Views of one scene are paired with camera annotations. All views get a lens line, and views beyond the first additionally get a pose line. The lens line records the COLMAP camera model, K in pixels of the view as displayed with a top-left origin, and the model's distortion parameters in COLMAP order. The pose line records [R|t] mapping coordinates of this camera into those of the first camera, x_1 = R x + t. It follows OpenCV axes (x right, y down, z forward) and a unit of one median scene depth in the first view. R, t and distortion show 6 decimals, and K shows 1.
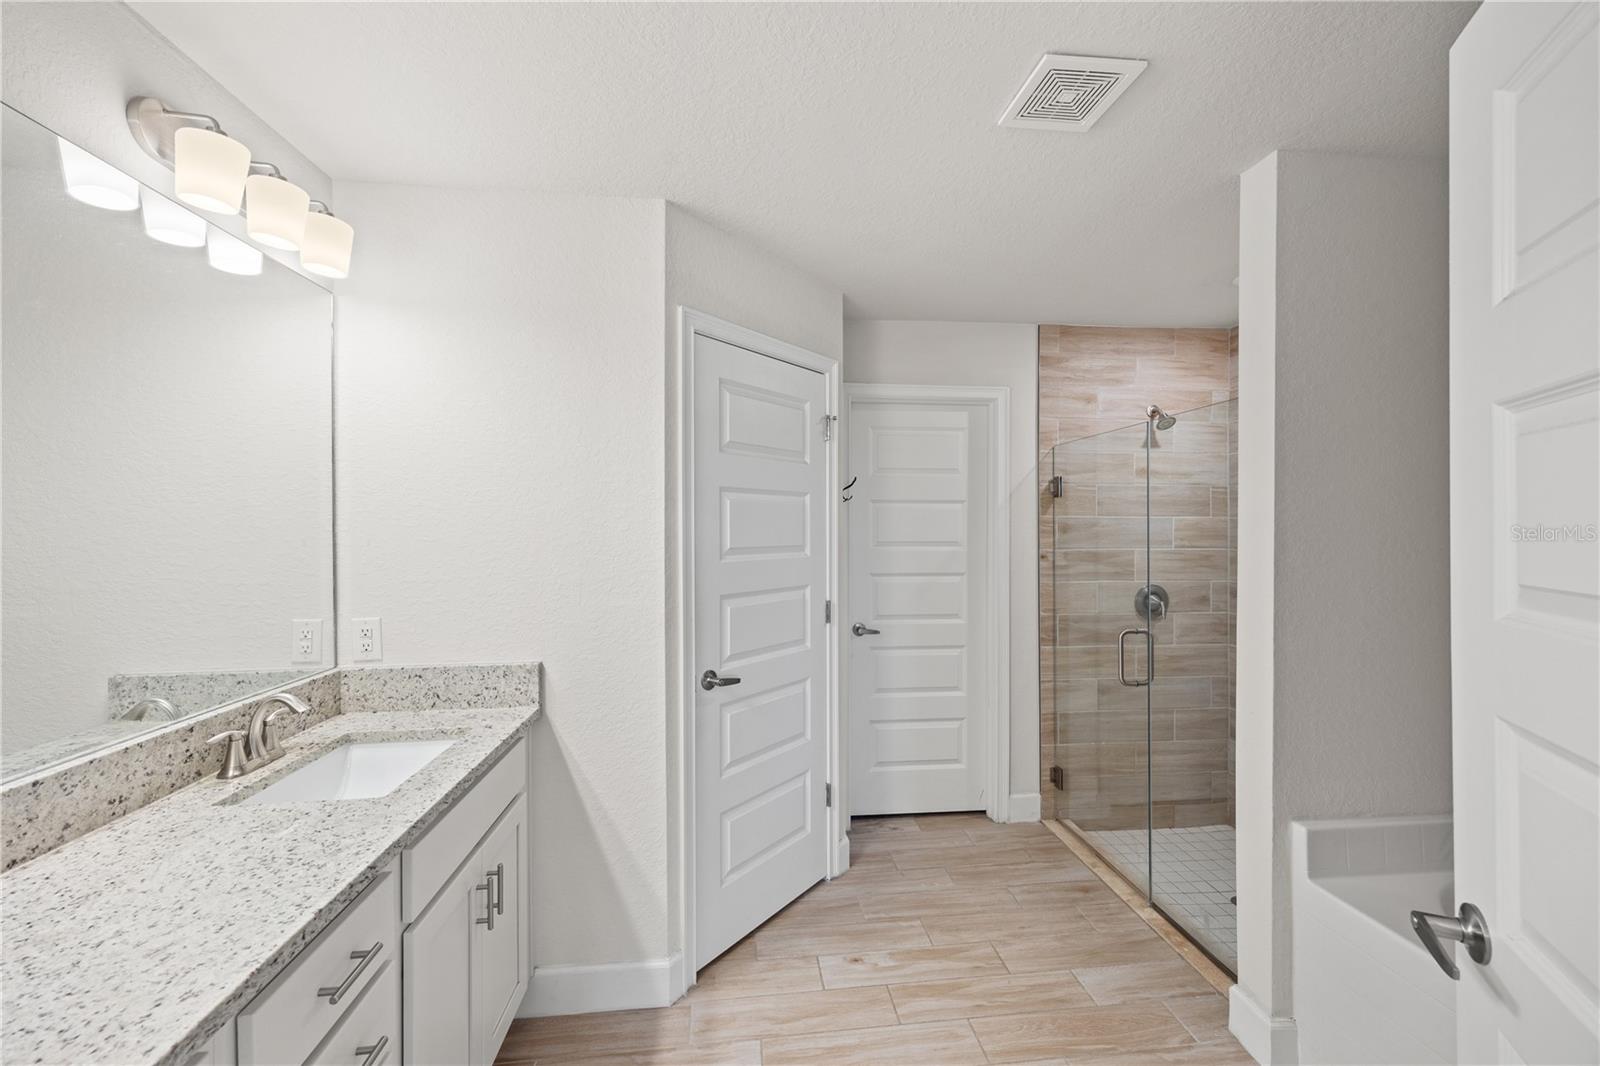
lens RADIAL K [[631.5, 0, 809.0], [0, 631.5, 538.6], [0, 0, 1]] dist [0.003873, 0.001392]
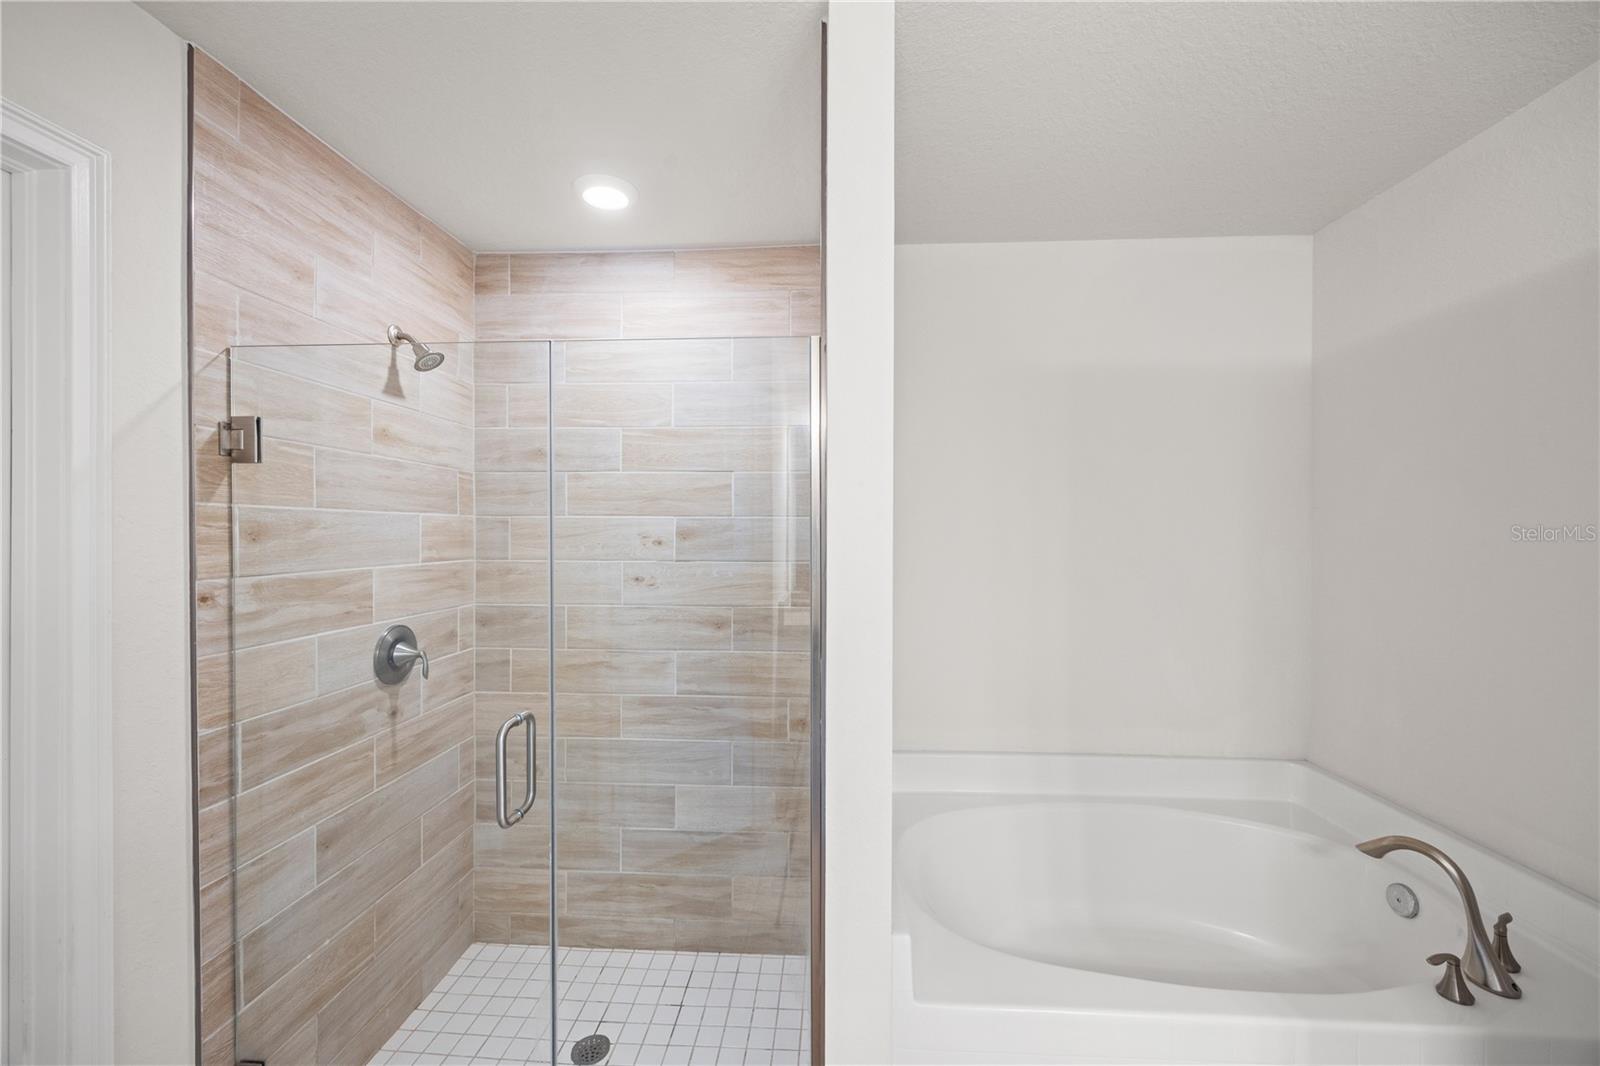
lens RADIAL K [[631.5, 0, 800.6], [0, 631.5, 534.6], [0, 0, 1]] dist [0.003873, 0.001392]
pose [[0.132232, -0.006854, 0.991195, -0.001046], [0.018867, 0.999812, 0.004396, -0.008687], [-0.991039, 0.018119, 0.132337, 0.541756]]
